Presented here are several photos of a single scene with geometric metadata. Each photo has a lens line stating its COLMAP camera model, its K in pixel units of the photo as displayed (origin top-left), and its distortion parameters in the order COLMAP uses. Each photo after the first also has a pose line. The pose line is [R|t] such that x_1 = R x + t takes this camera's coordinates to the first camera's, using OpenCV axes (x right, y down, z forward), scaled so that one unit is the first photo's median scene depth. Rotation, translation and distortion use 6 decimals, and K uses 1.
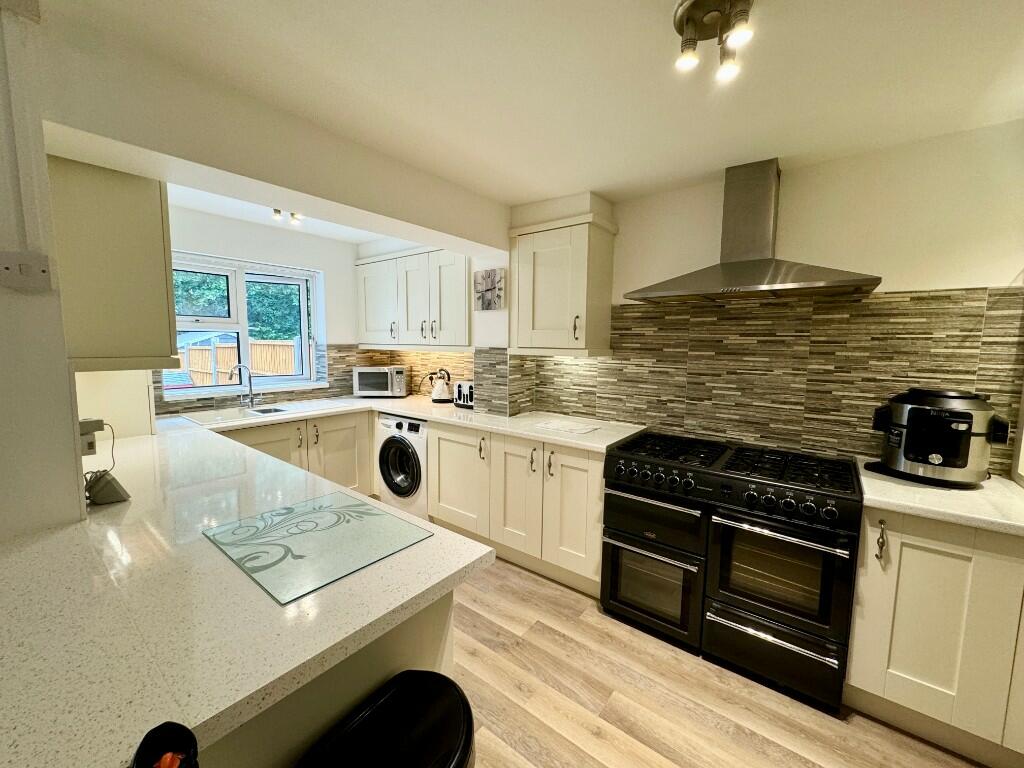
lens RADIAL K [[407.6, 0, 508.9], [0, 407.6, 381.8], [0, 0, 1]] dist [0.002244, -0.000066]
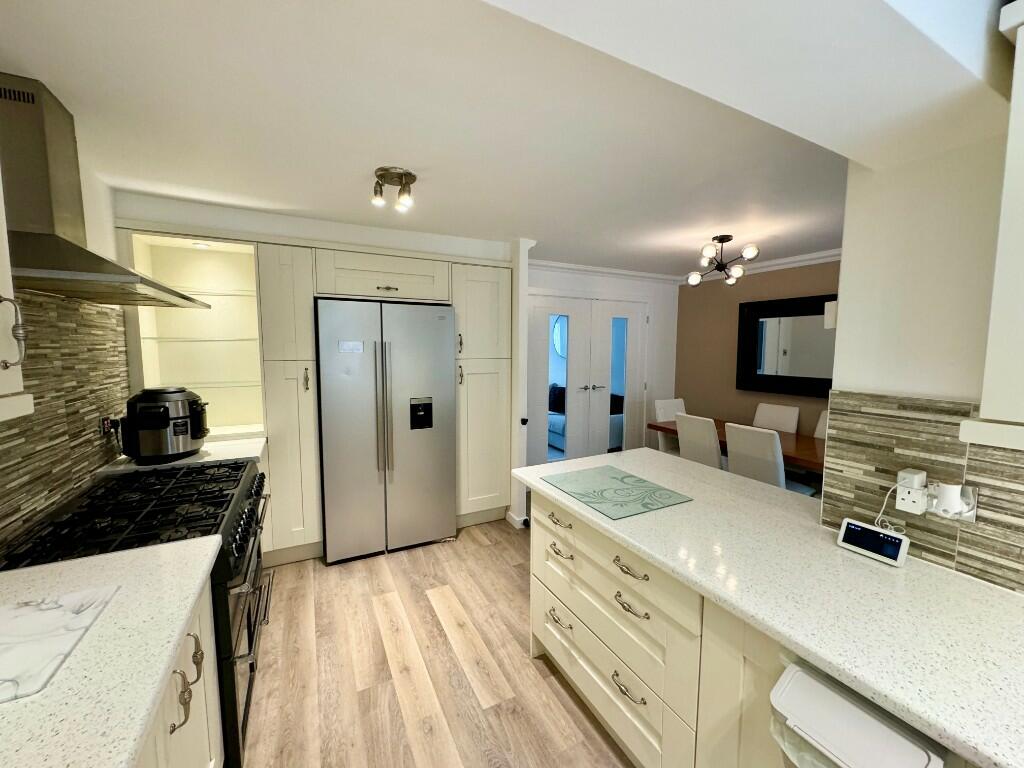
lens RADIAL K [[407.6, 0, 516.8], [0, 407.6, 380.2], [0, 0, 1]] dist [0.002244, -0.000066]
pose [[-0.911065, -0.055170, 0.408555, -0.441533], [0.022741, 0.982771, 0.183422, -0.187711], [-0.411635, 0.176401, -0.894114, 1.445714]]
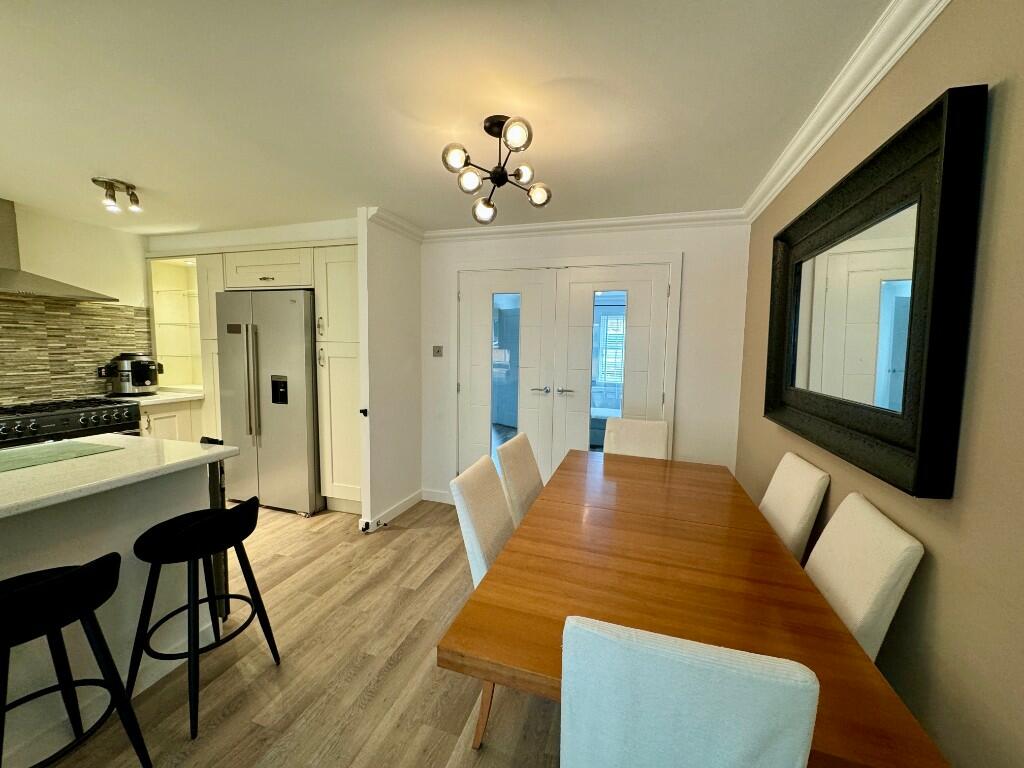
lens RADIAL K [[407.6, 0, 509.9], [0, 407.6, 381.3], [0, 0, 1]] dist [0.002244, -0.000066]
pose [[-0.349317, -0.097481, 0.931920, -1.398461], [0.071271, 0.988928, 0.130159, 0.022853], [-0.934290, 0.111886, -0.338502, -0.086346]]
